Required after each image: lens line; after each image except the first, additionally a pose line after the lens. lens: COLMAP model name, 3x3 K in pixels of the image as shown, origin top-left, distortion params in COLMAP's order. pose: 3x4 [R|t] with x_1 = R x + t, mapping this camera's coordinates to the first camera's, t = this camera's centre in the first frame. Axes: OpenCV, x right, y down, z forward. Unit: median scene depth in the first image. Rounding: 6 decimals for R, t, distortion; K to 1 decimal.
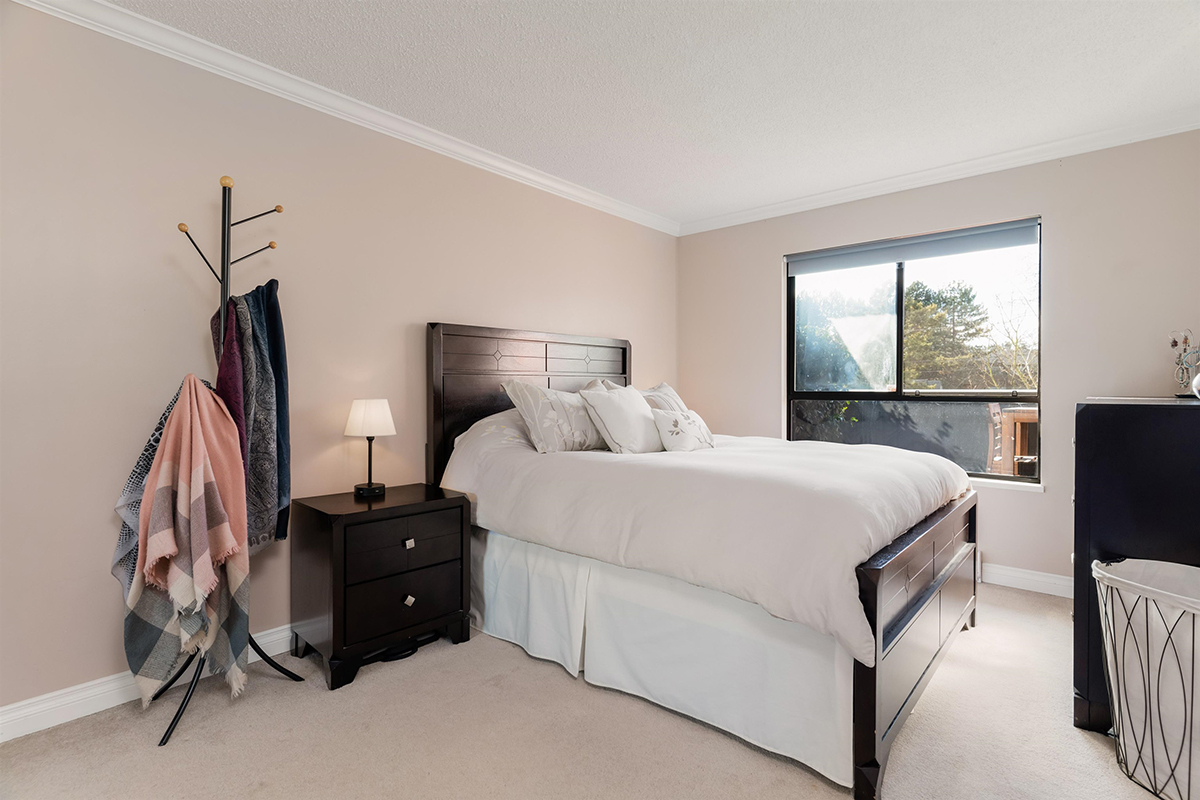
lens RADIAL K [[567.9, 0, 600.0], [0, 567.9, 400.0], [0, 0, 1]] dist [0.000706, -0.000124]
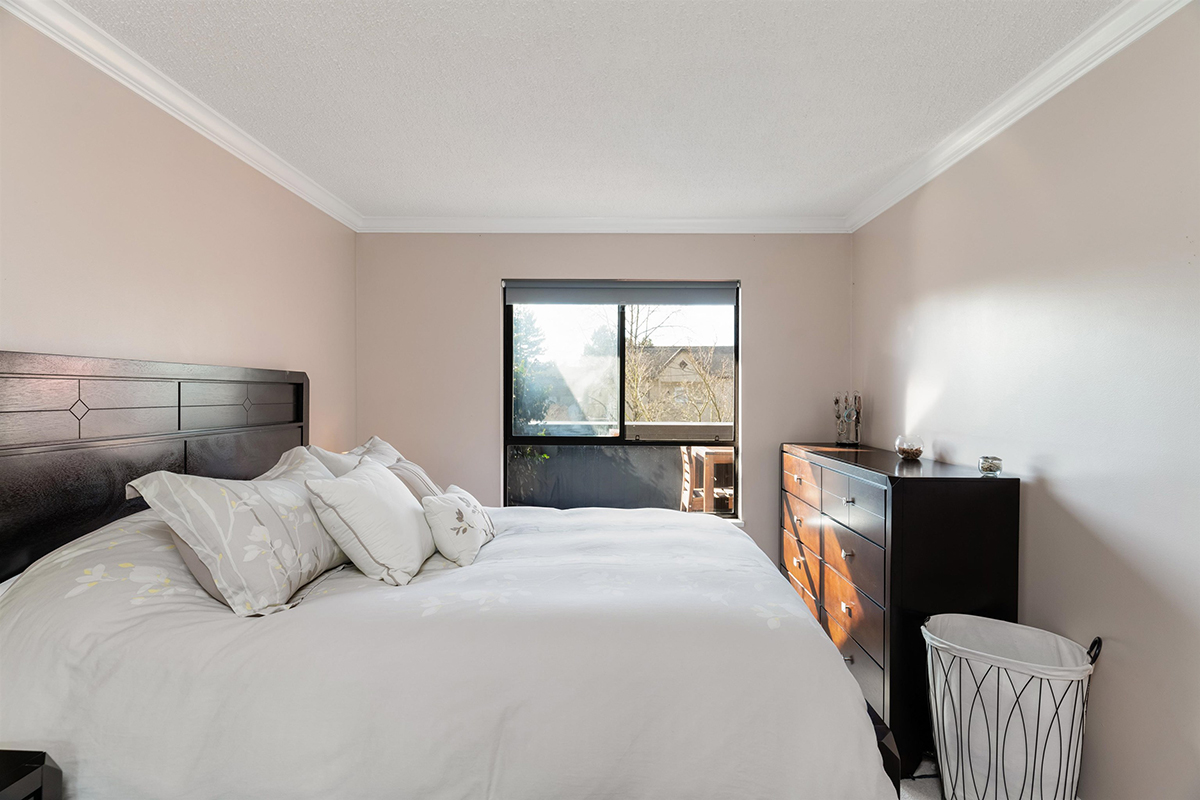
lens RADIAL K [[567.9, 0, 600.0], [0, 567.9, 400.0], [0, 0, 1]] dist [0.000706, -0.000124]
pose [[0.758380, -0.001720, 0.651810, -0.144381], [0.009900, 0.999912, -0.008881, -0.070715], [-0.651737, 0.013188, 0.758330, 0.286607]]
